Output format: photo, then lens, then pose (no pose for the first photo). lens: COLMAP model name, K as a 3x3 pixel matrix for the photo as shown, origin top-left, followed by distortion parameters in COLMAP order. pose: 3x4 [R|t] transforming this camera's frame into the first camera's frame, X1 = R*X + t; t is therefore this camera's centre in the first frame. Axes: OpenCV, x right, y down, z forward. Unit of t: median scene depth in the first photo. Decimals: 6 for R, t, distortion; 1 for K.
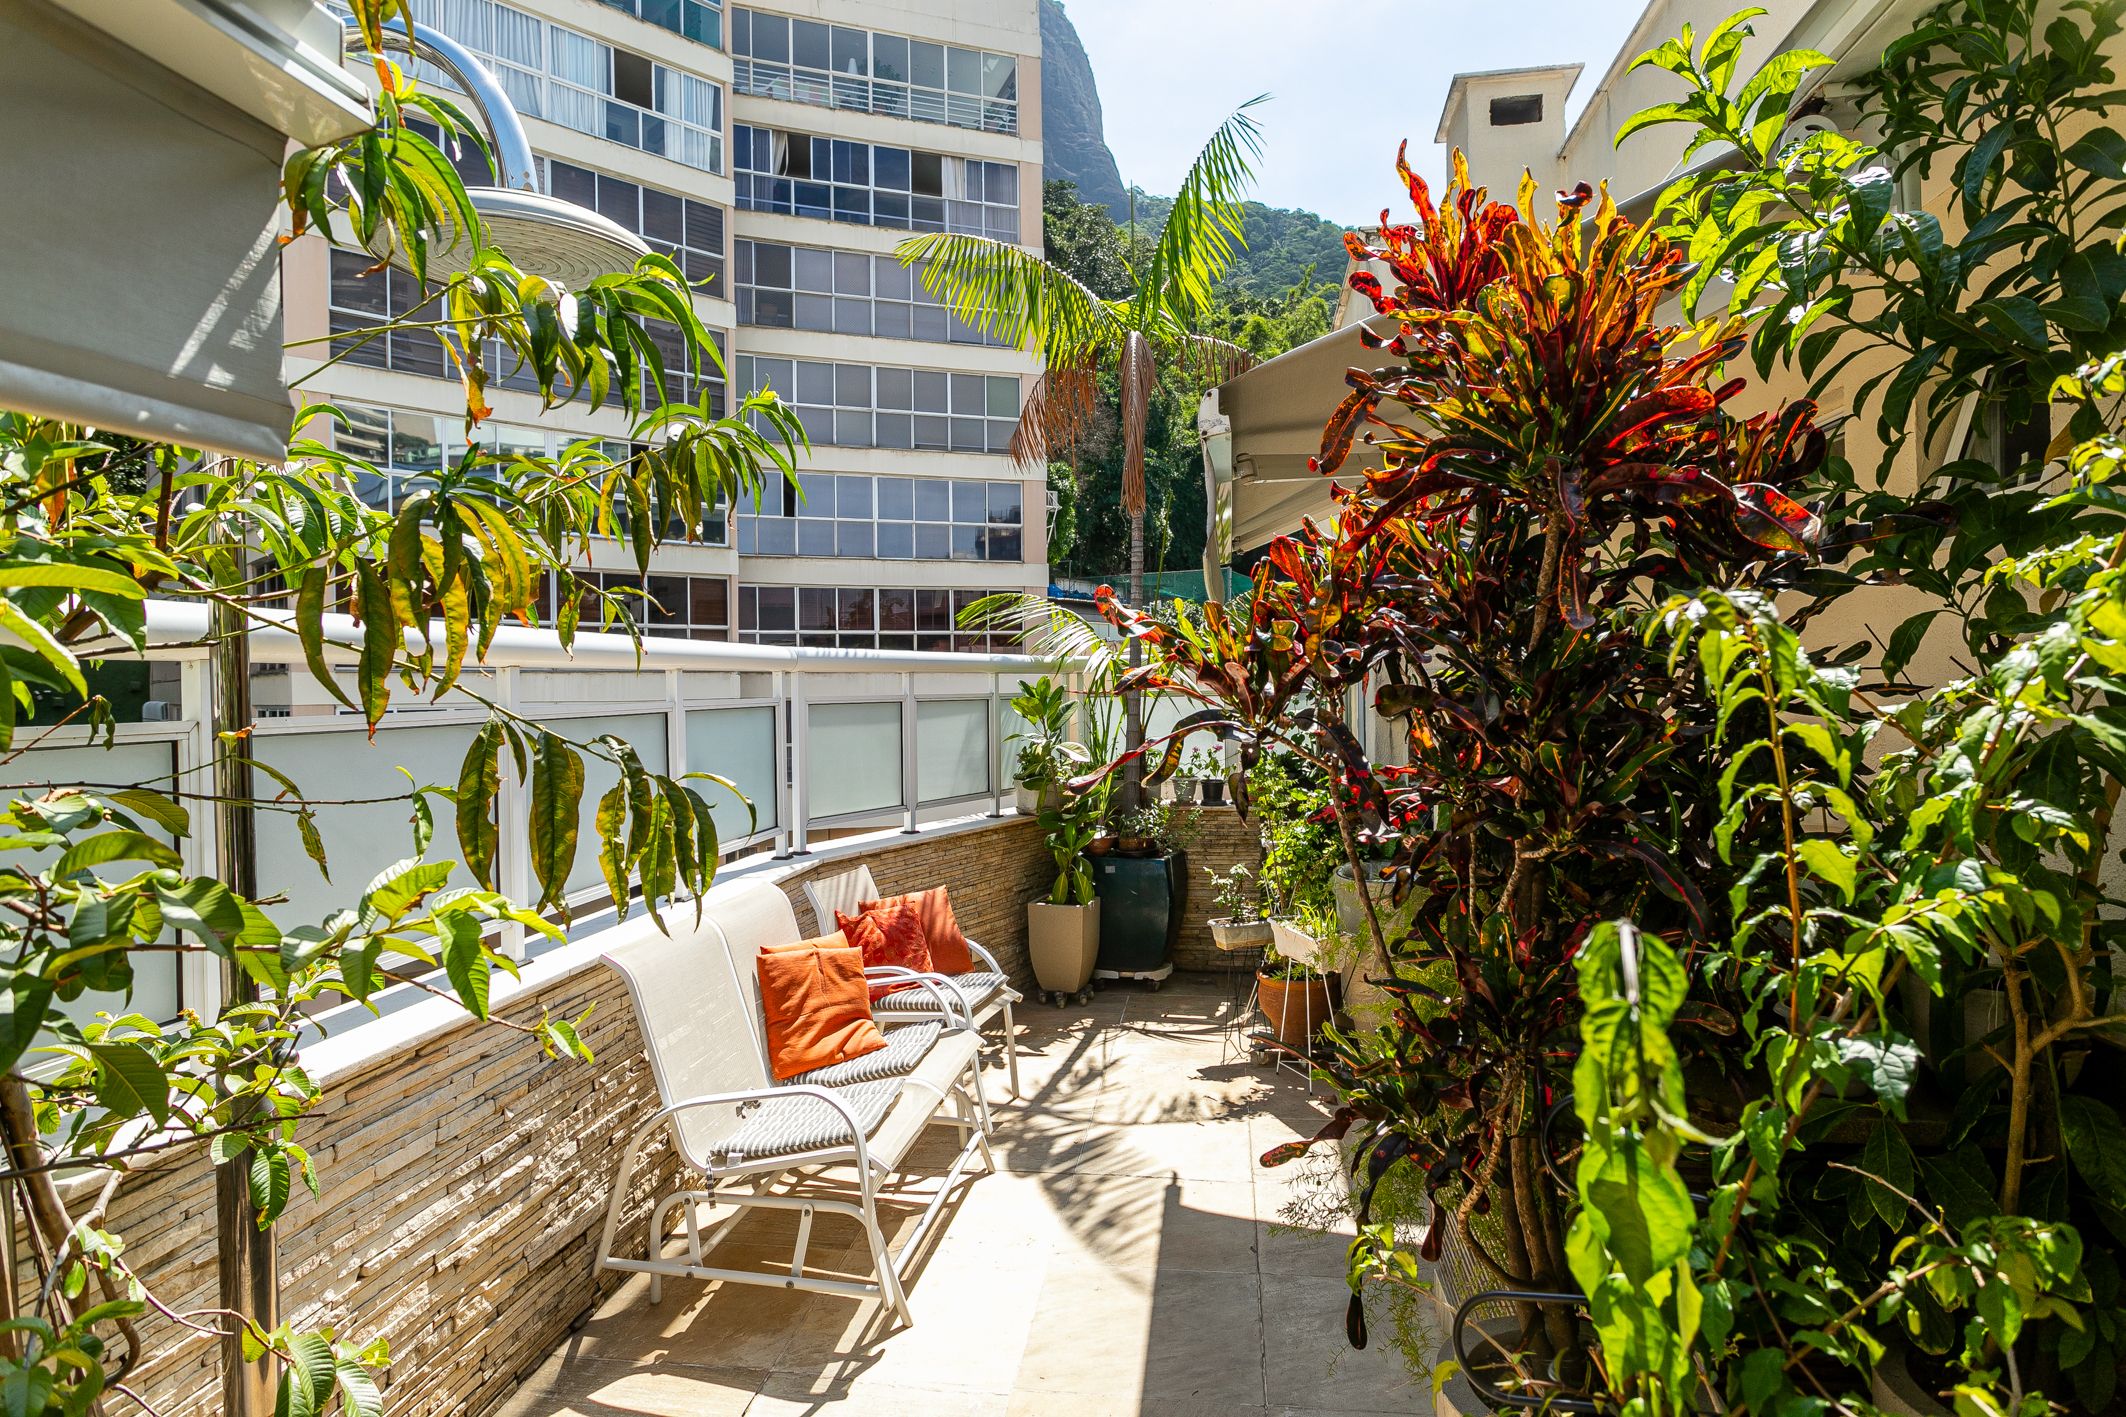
lens RADIAL K [[1216.4, 0, 1060.4], [0, 1216.4, 704.9], [0, 0, 1]] dist [-0.021452, 0.002133]
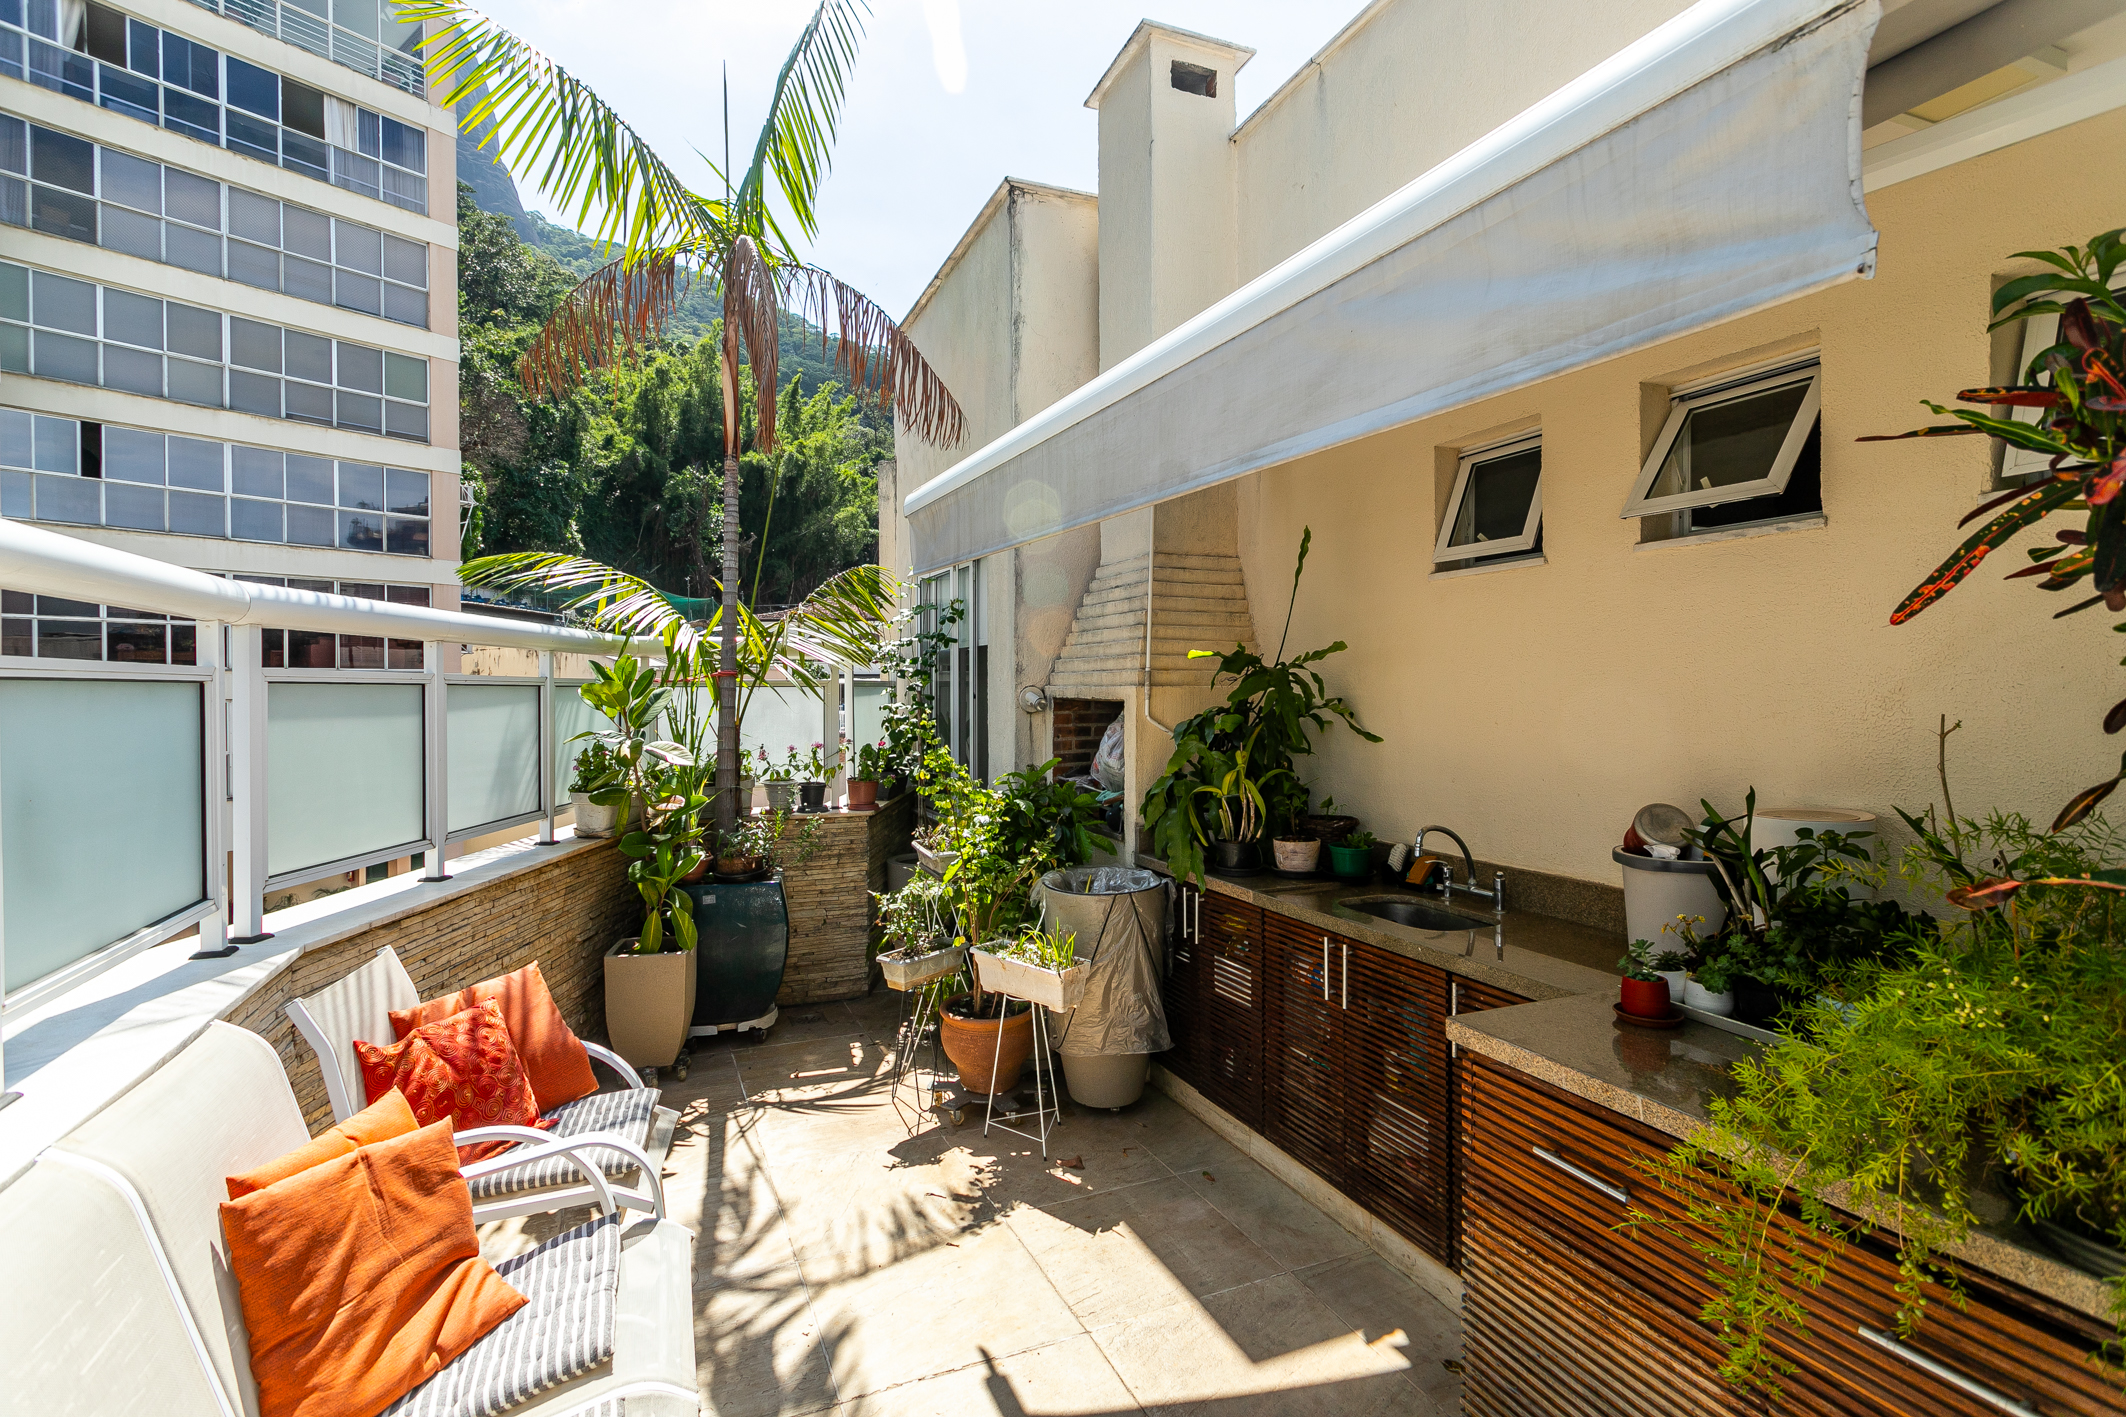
lens RADIAL K [[1011.4, 0, 1068.5], [0, 1011.4, 699.8], [0, 0, 1]] dist [0.008222, -0.000354]
pose [[0.848382, 0.004508, 0.529365, -0.114833], [0.001691, 0.999936, -0.011226, 0.011417], [-0.529381, 0.010419, 0.848320, 0.311801]]
